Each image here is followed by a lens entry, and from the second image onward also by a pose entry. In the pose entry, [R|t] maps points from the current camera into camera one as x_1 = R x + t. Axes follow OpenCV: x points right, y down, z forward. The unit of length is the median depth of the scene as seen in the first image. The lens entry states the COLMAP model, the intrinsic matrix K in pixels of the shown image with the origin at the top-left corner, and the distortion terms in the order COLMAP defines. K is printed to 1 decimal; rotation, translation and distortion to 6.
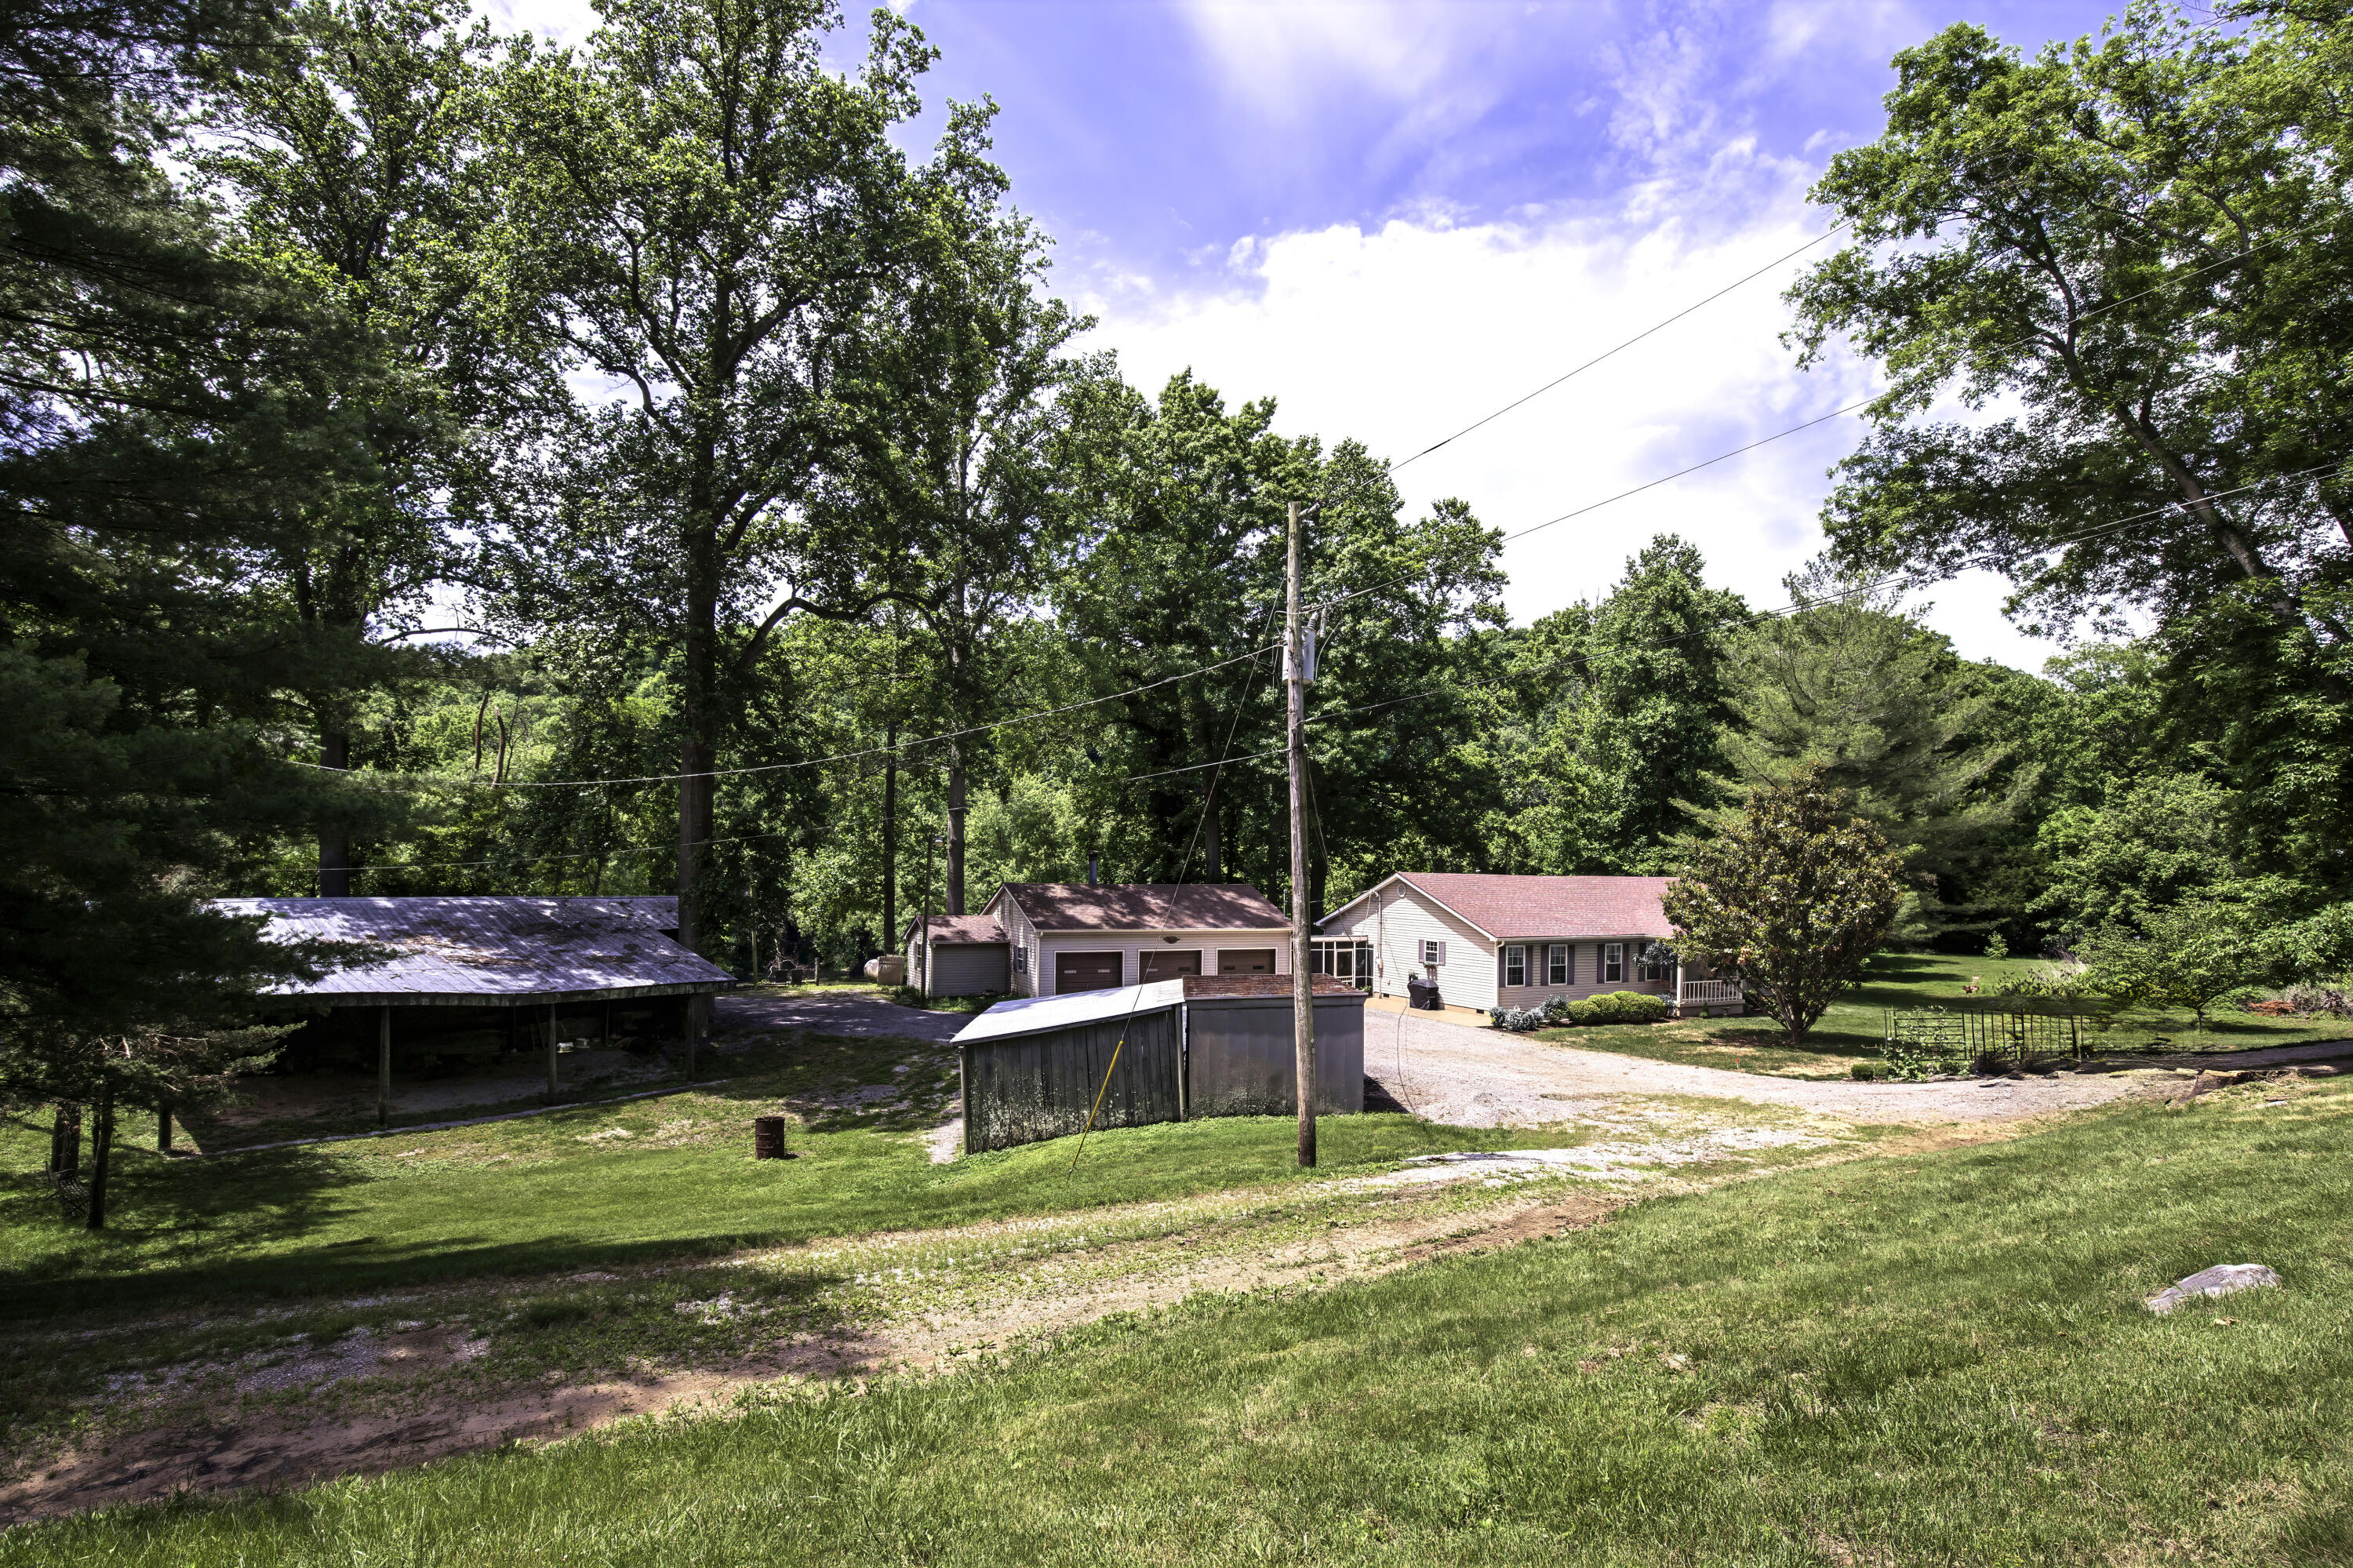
lens RADIAL K [[1092.8, 0, 1176.6], [0, 1092.8, 784.0], [0, 0, 1]] dist [-0.000377, 0.000034]
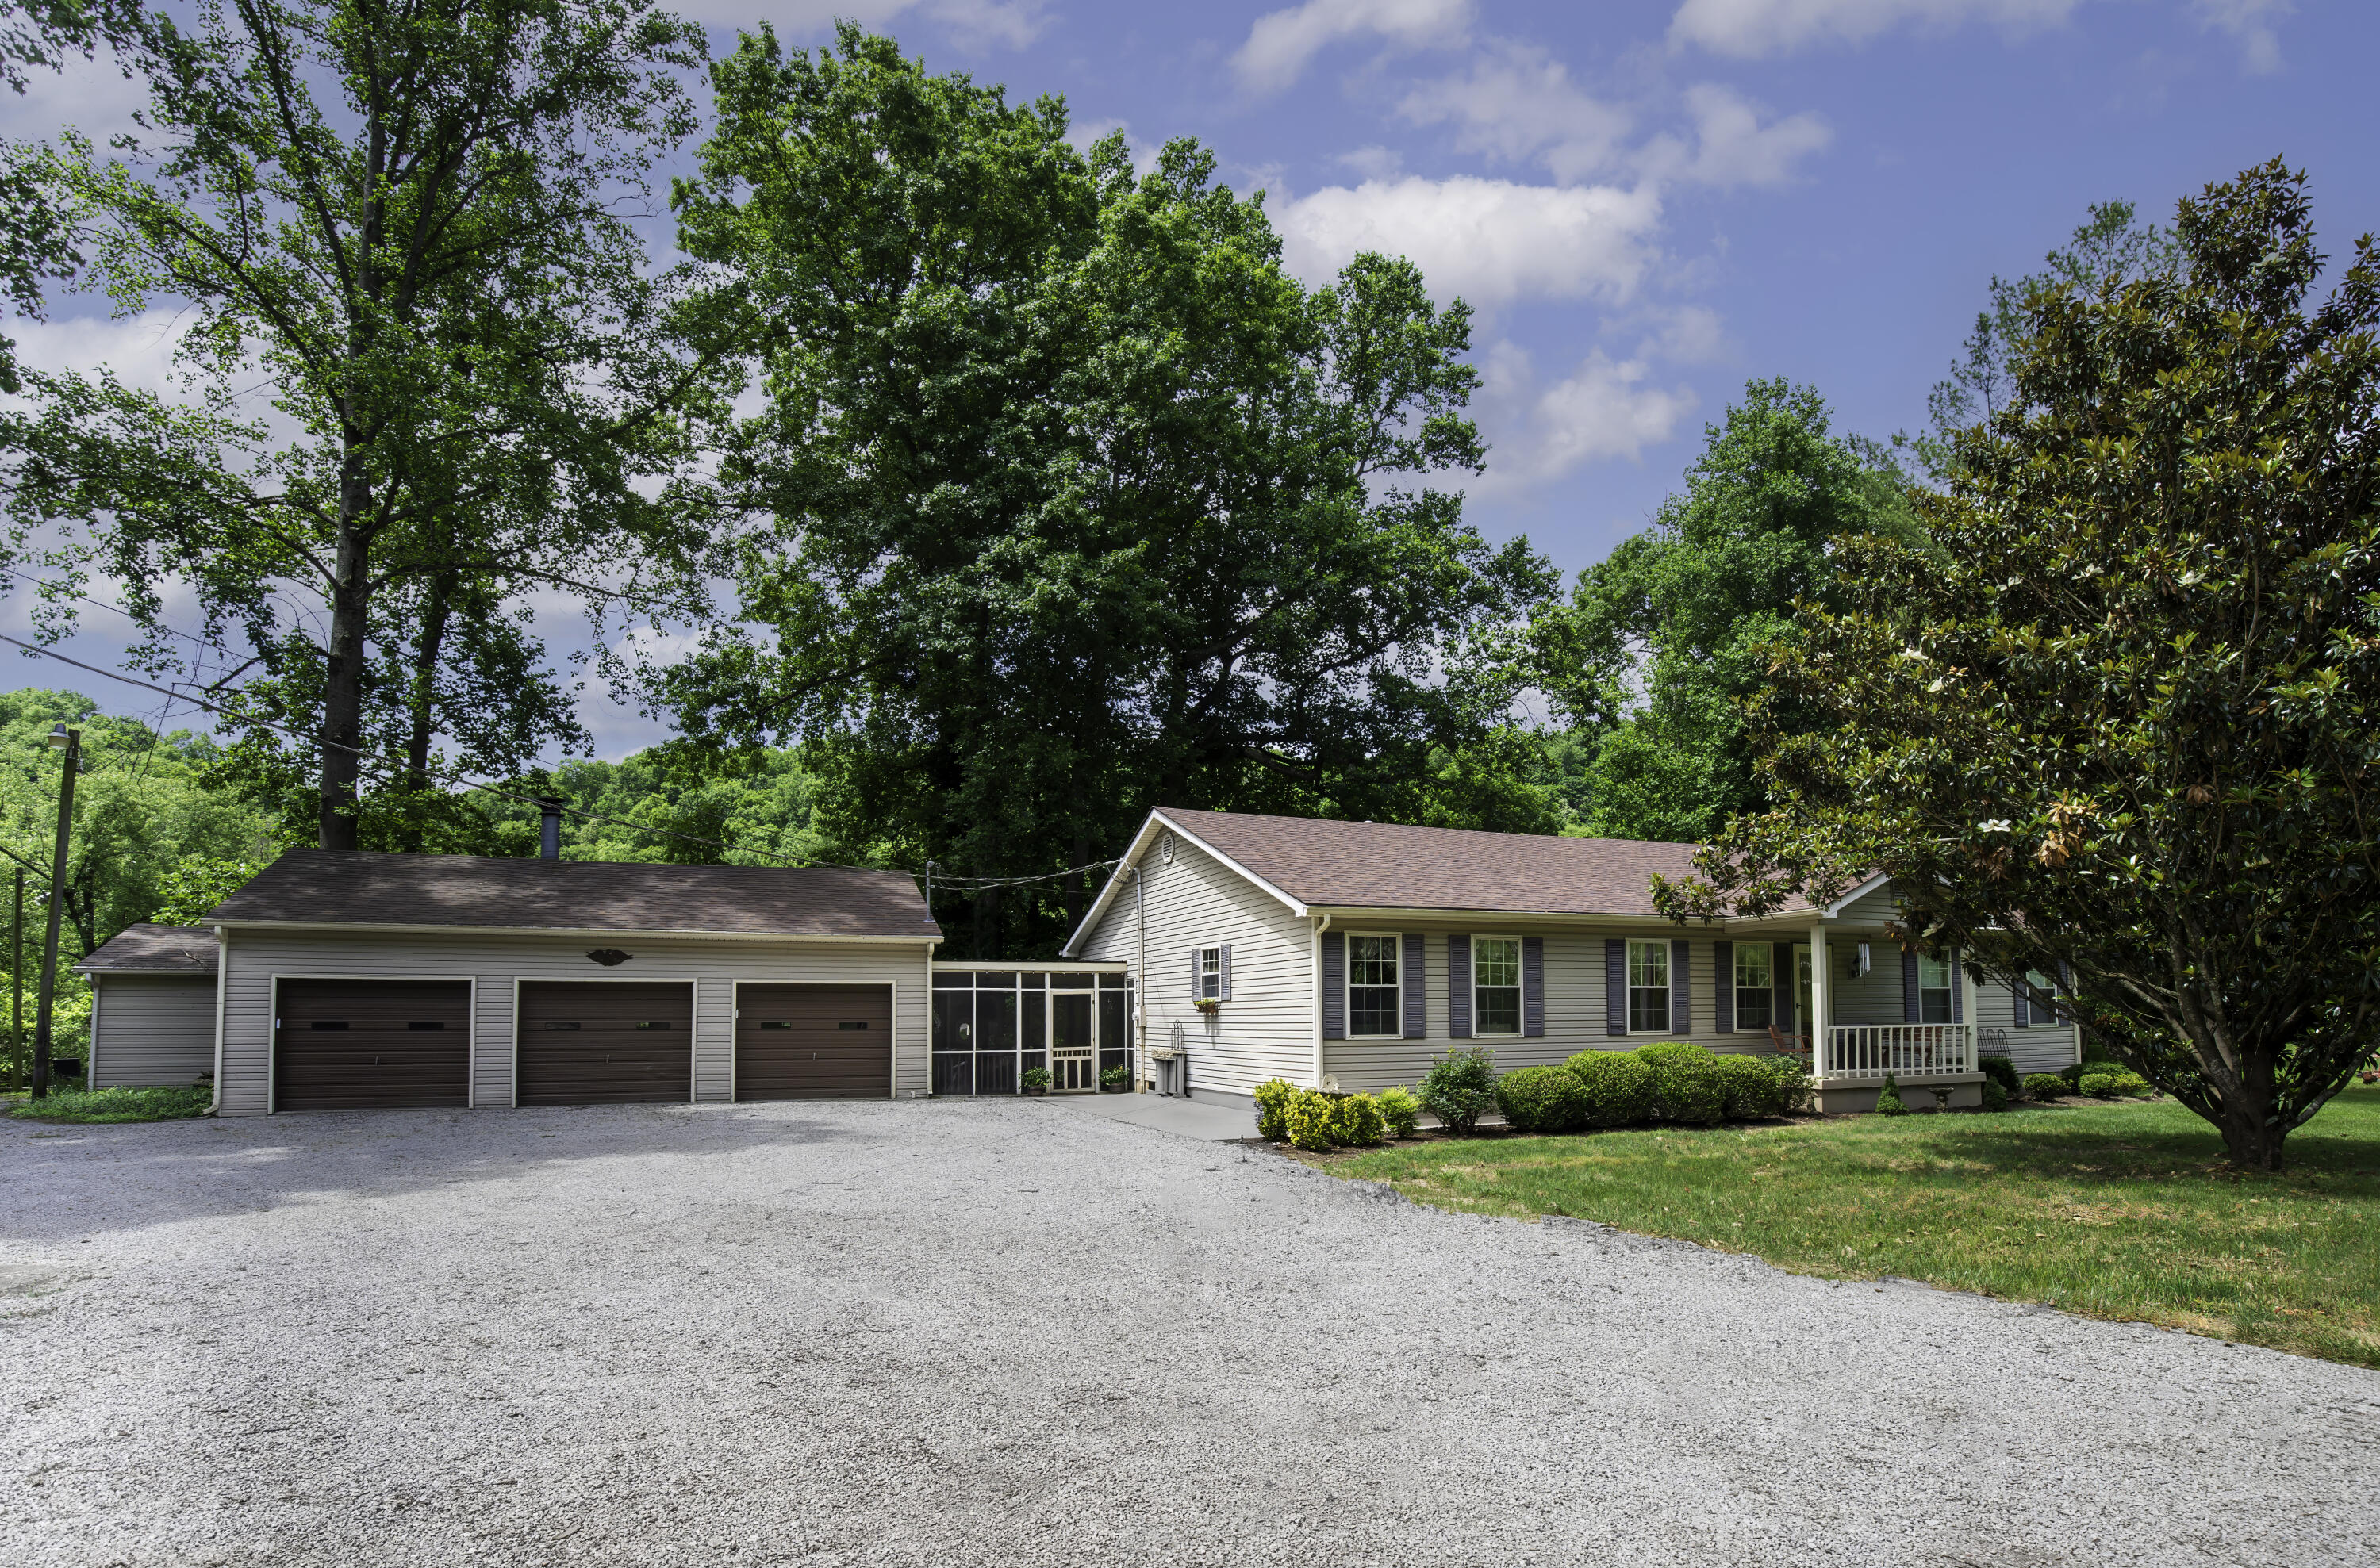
lens RADIAL K [[1105.9, 0, 1184.2], [0, 1105.9, 902.2], [0, 0, 1]] dist [0.001223, 0.000142]
pose [[0.995620, -0.037133, -0.085804, 0.246215], [0.035346, 0.999128, -0.022245, 0.127157], [0.086555, 0.019115, 0.996064, 0.534453]]
